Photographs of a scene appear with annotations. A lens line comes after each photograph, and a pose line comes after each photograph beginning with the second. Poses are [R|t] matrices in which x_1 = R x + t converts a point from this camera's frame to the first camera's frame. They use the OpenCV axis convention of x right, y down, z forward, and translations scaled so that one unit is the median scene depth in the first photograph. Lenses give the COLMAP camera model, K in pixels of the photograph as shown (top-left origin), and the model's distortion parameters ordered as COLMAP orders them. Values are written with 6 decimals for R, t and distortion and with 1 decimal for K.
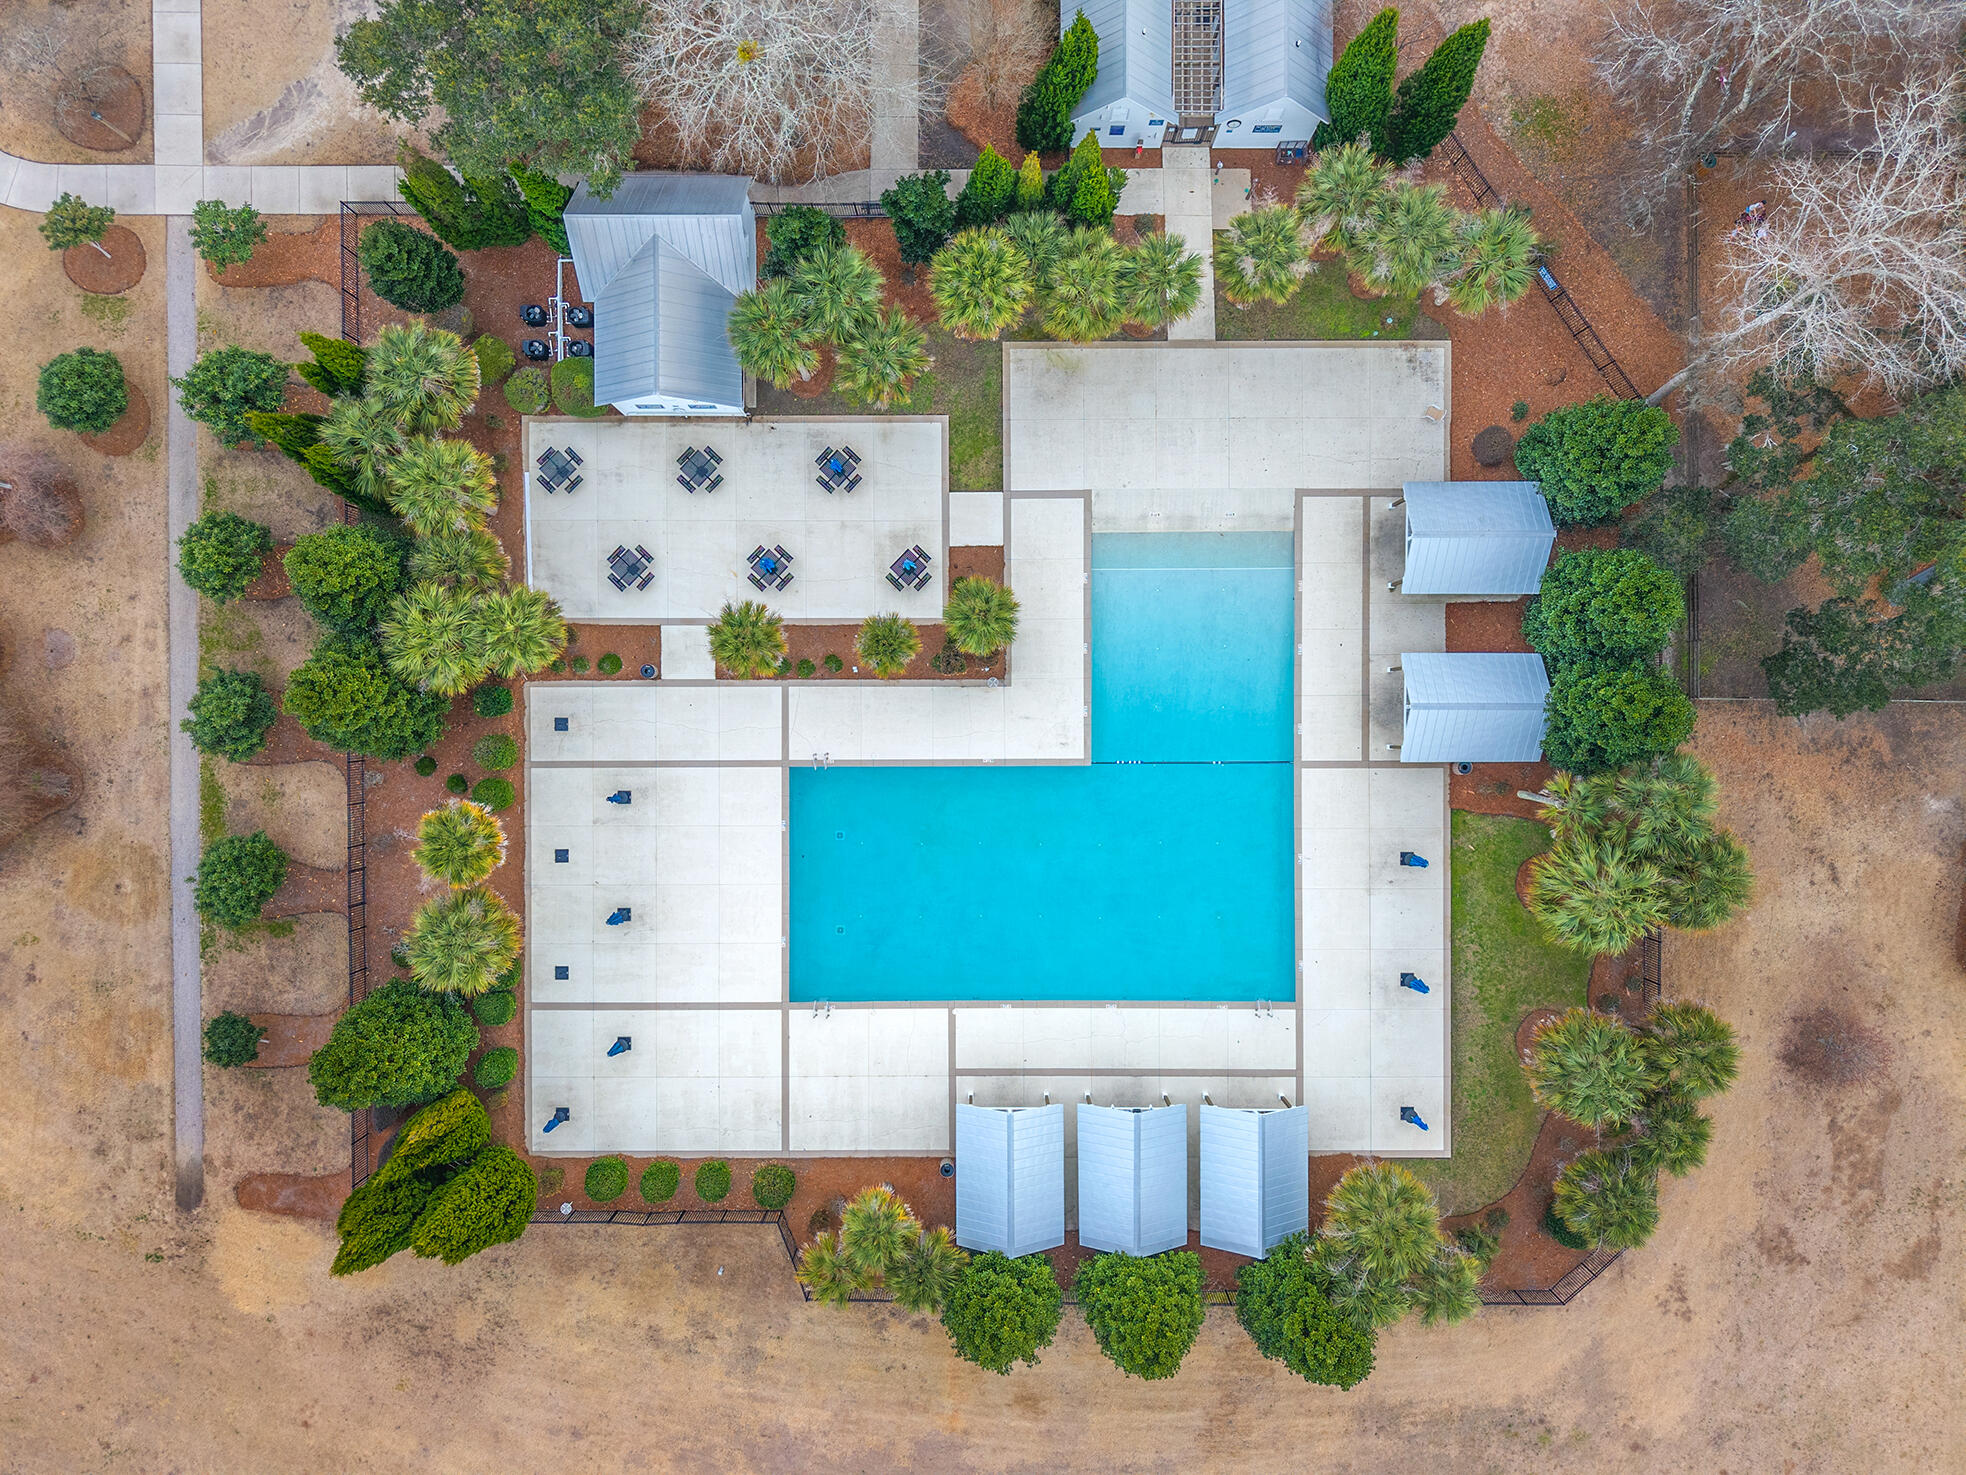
lens RADIAL K [[1366.1, 0, 986.8], [0, 1366.1, 742.6], [0, 0, 1]] dist [0.002197, 0.004391]
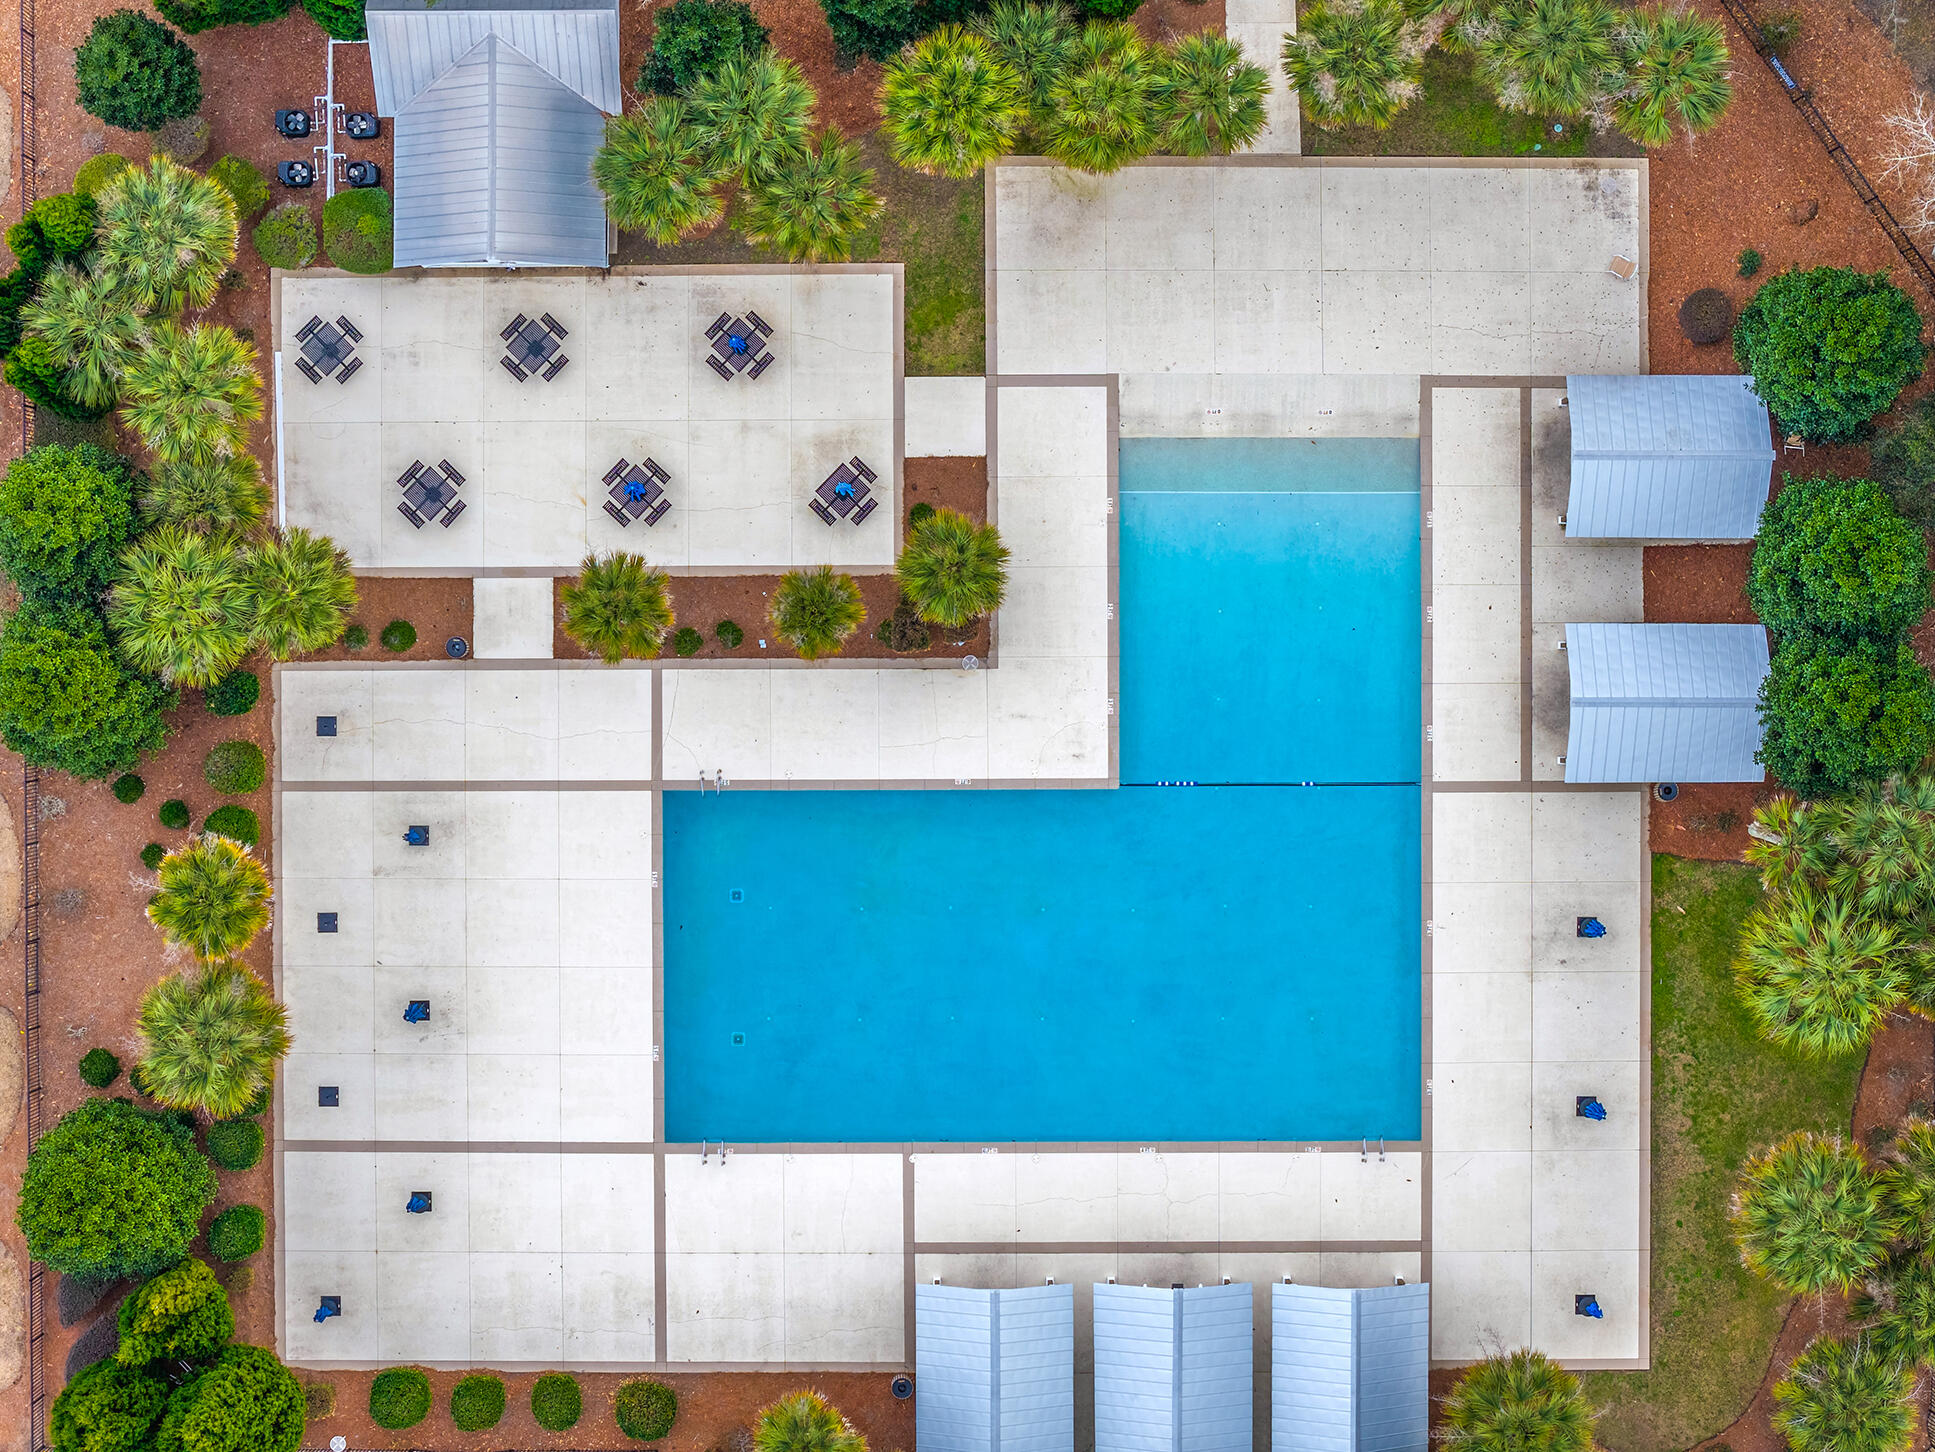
lens RADIAL K [[3952.7, 0, 965.5], [0, 3952.7, 716.0], [0, 0, 1]] dist [-0.110248, 0.000000]
pose [[1.000000, 0.000187, 0.000244, 0.001674], [-0.000186, 0.999974, -0.007213, -0.004706], [-0.000246, 0.007213, 0.999974, -0.948681]]
